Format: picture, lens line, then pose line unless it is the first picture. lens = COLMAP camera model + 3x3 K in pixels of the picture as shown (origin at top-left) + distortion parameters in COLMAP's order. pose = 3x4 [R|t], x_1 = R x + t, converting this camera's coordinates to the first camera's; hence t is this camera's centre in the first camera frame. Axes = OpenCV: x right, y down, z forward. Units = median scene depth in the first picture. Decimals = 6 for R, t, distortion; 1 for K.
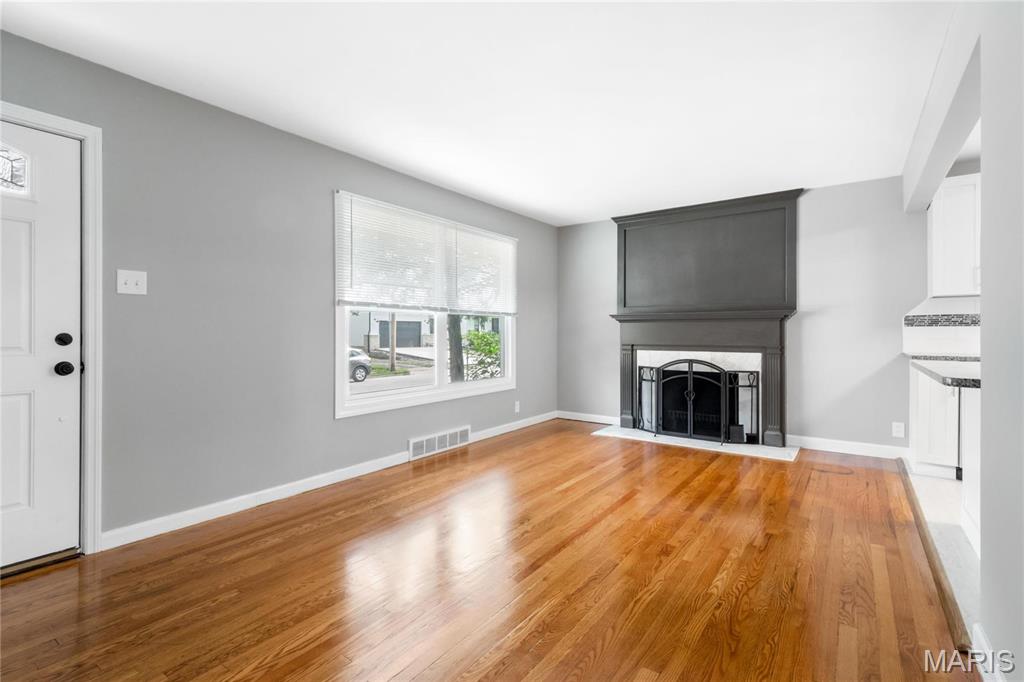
lens RADIAL K [[473.5, 0, 516.1], [0, 473.5, 334.2], [0, 0, 1]] dist [0.002895, -0.000400]
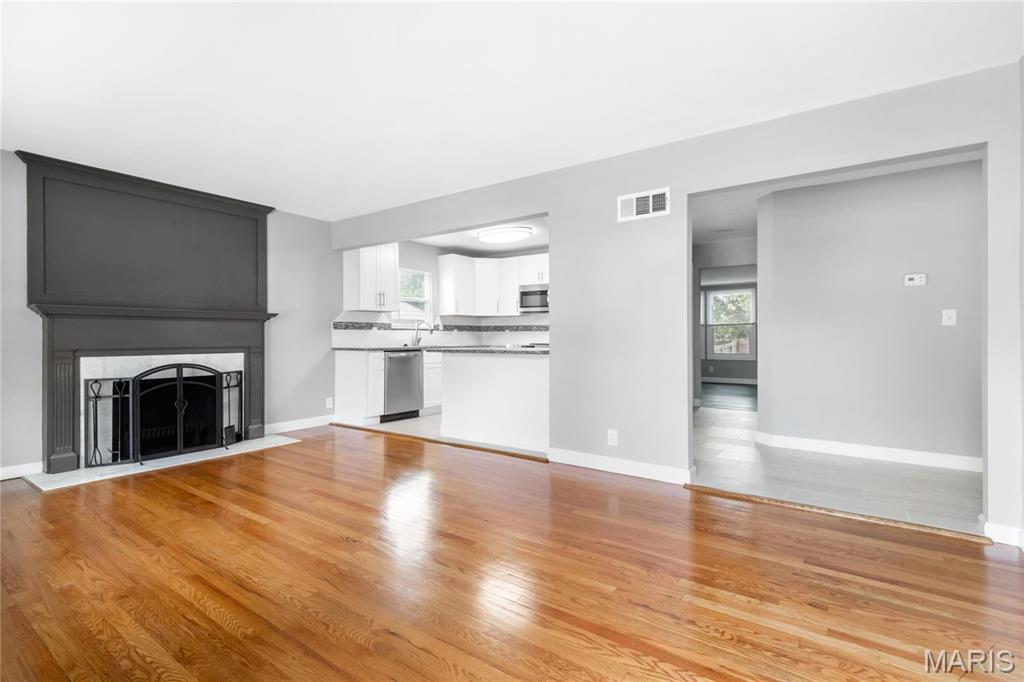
lens RADIAL K [[473.5, 0, 516.1], [0, 473.5, 338.0], [0, 0, 1]] dist [0.002895, -0.000400]
pose [[-0.008078, -0.006838, 0.999944, -0.529298], [0.002619, 0.999973, 0.006859, 0.001306], [-0.999964, 0.002674, -0.008060, 0.407066]]
